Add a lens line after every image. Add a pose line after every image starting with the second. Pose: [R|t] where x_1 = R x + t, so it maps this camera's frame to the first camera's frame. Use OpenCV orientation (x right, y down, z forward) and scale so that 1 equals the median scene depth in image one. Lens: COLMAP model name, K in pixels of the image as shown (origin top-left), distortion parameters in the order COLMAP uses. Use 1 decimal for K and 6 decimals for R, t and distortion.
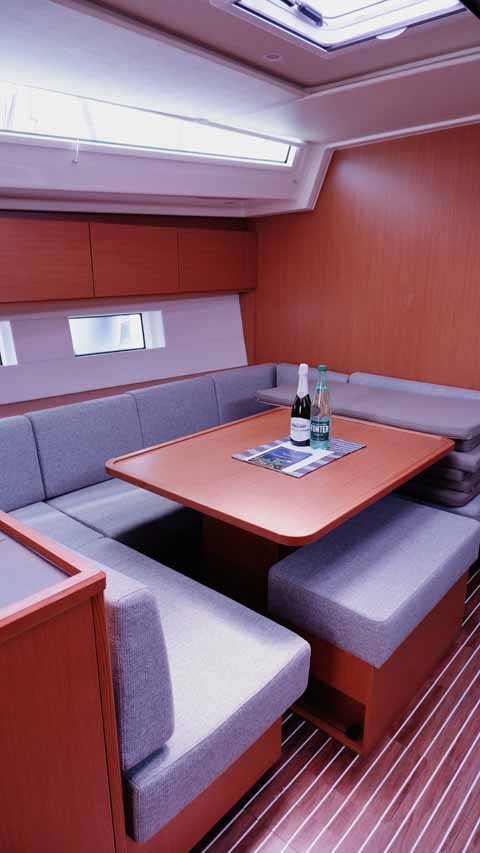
lens RADIAL K [[553.5, 0, 240.7], [0, 553.5, 425.7], [0, 0, 1]] dist [-0.016709, 0.004352]
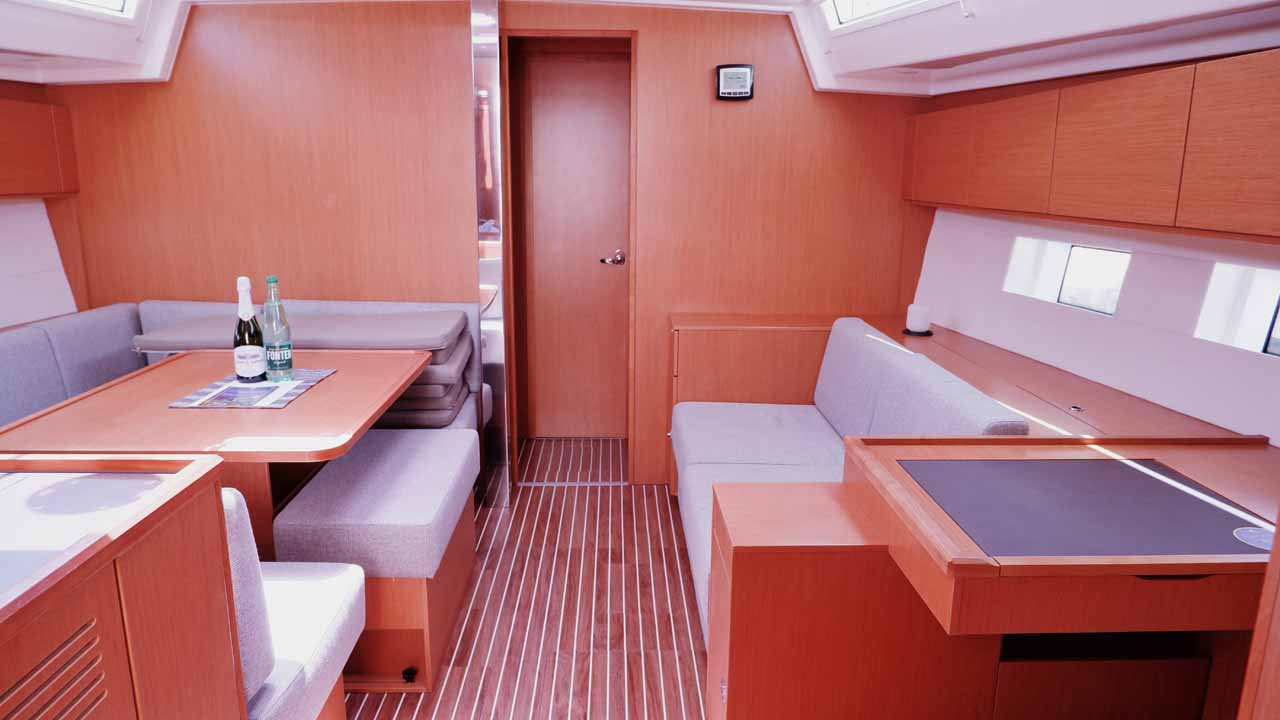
lens RADIAL K [[830.6, 0, 642.7], [0, 830.6, 362.8], [0, 0, 1]] dist [-0.016709, 0.004352]
pose [[0.725900, -0.140224, 0.673354, -0.277725], [0.180166, 0.983579, 0.010602, 0.096490], [-0.663784, 0.113619, 0.739244, -0.223872]]
